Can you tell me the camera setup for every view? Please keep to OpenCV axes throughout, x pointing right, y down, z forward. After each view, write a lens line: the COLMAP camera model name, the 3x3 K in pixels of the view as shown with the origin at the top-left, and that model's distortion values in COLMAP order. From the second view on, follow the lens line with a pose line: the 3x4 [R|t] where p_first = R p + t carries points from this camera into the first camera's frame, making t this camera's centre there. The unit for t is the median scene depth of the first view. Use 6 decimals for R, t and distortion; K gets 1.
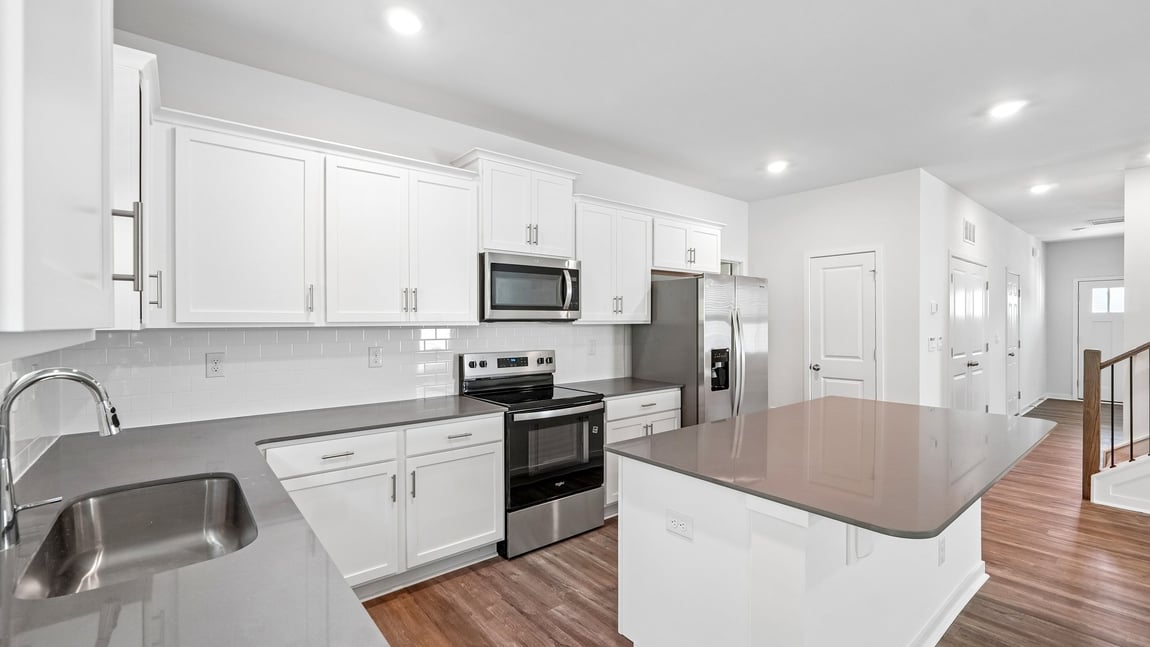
lens RADIAL K [[489.8, 0, 578.3], [0, 489.8, 319.9], [0, 0, 1]] dist [0.000683, 0.001509]
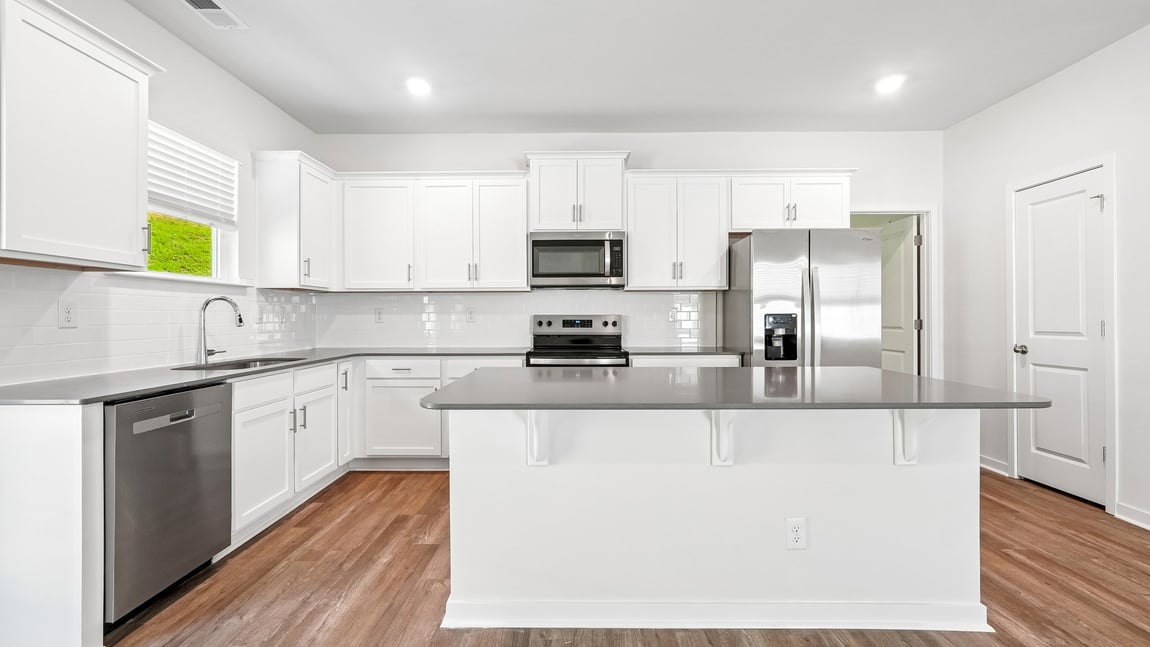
lens RADIAL K [[489.8, 0, 574.3], [0, 489.8, 315.9], [0, 0, 1]] dist [0.000683, 0.001509]
pose [[0.767439, -0.000504, -0.641122, 0.631096], [0.002275, 0.999996, 0.001937, 0.067000], [0.641118, -0.002945, 0.767437, 0.091098]]
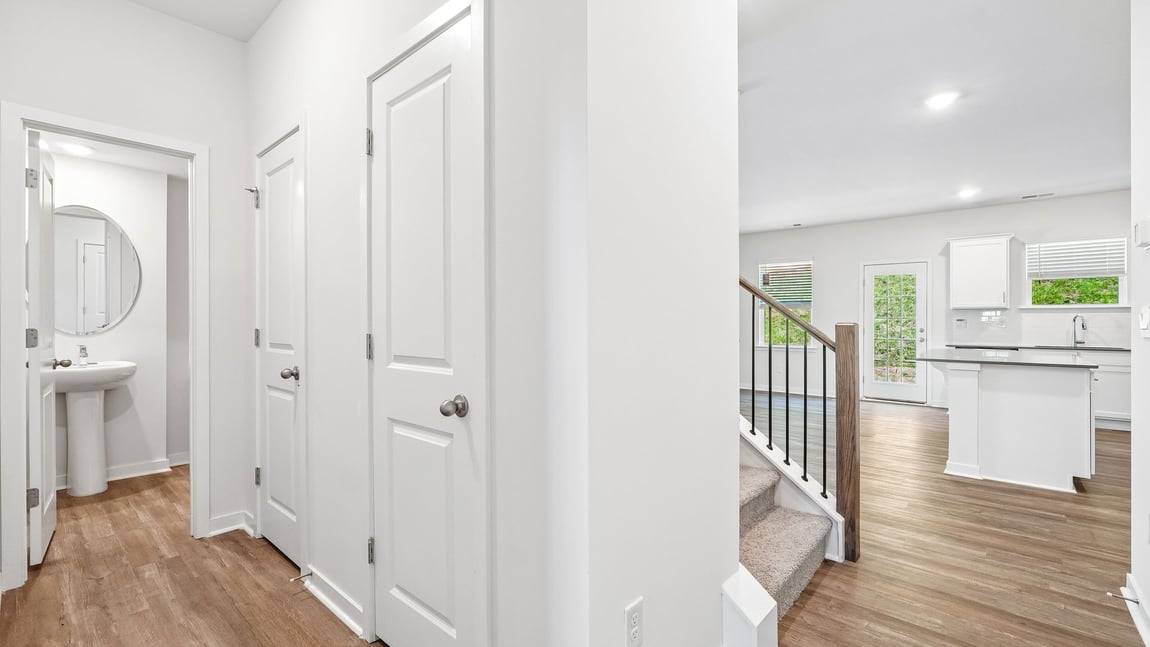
lens RADIAL K [[489.8, 0, 595.1], [0, 489.8, 323.2], [0, 0, 1]] dist [0.000683, 0.001509]
pose [[-0.981932, -0.002636, -0.189218, 1.617994], [-0.002633, 0.999996, -0.000269, 0.067975], [0.189218, 0.000234, -0.981935, 1.703981]]
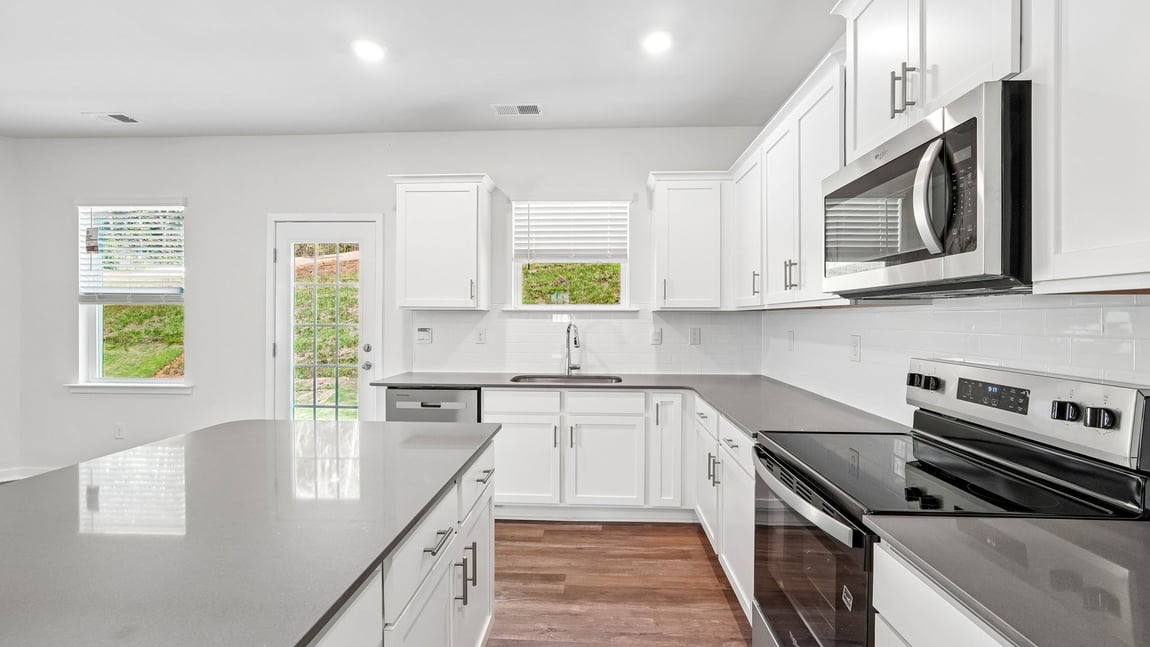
lens RADIAL K [[489.8, 0, 579.1], [0, 489.8, 320.8], [0, 0, 1]] dist [0.000683, 0.001509]
pose [[-0.661291, 0.003559, -0.750121, 0.400085], [-0.002019, 0.999977, 0.006524, 0.024162], [0.750127, 0.005829, -0.661268, 1.032622]]
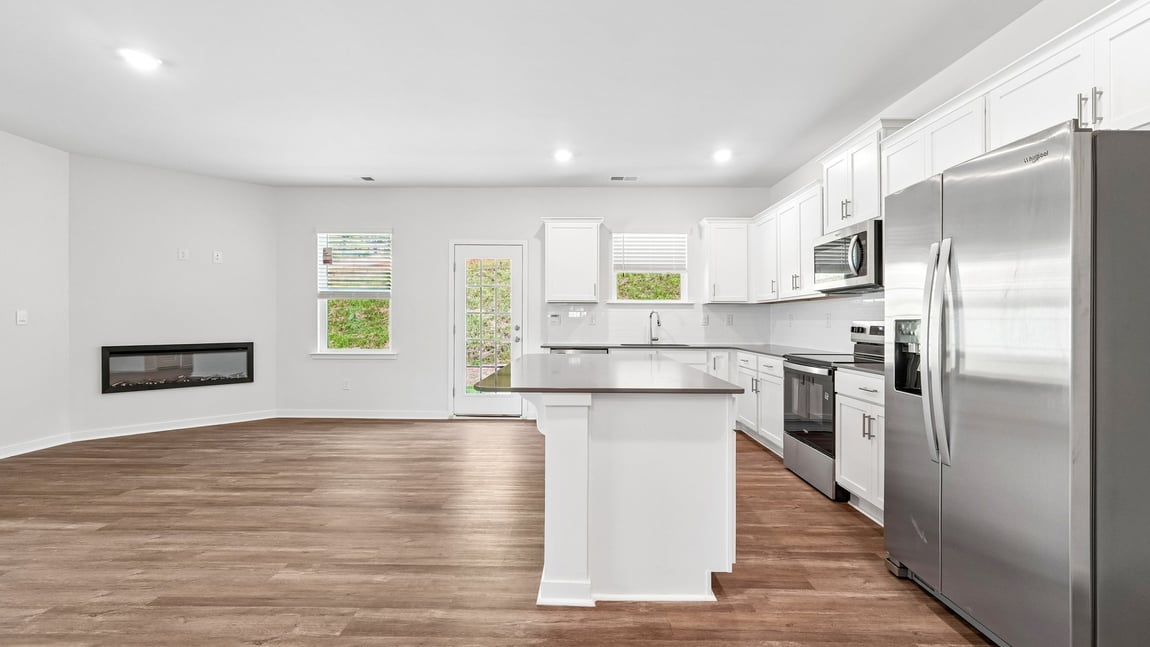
lens RADIAL K [[489.8, 0, 583.5], [0, 489.8, 320.5], [0, 0, 1]] dist [0.000683, 0.001509]
pose [[-0.623828, -0.002153, -0.781559, 1.058125], [-0.002448, 0.999997, -0.000800, 0.068528], [0.781558, 0.001414, -0.623831, 1.174767]]
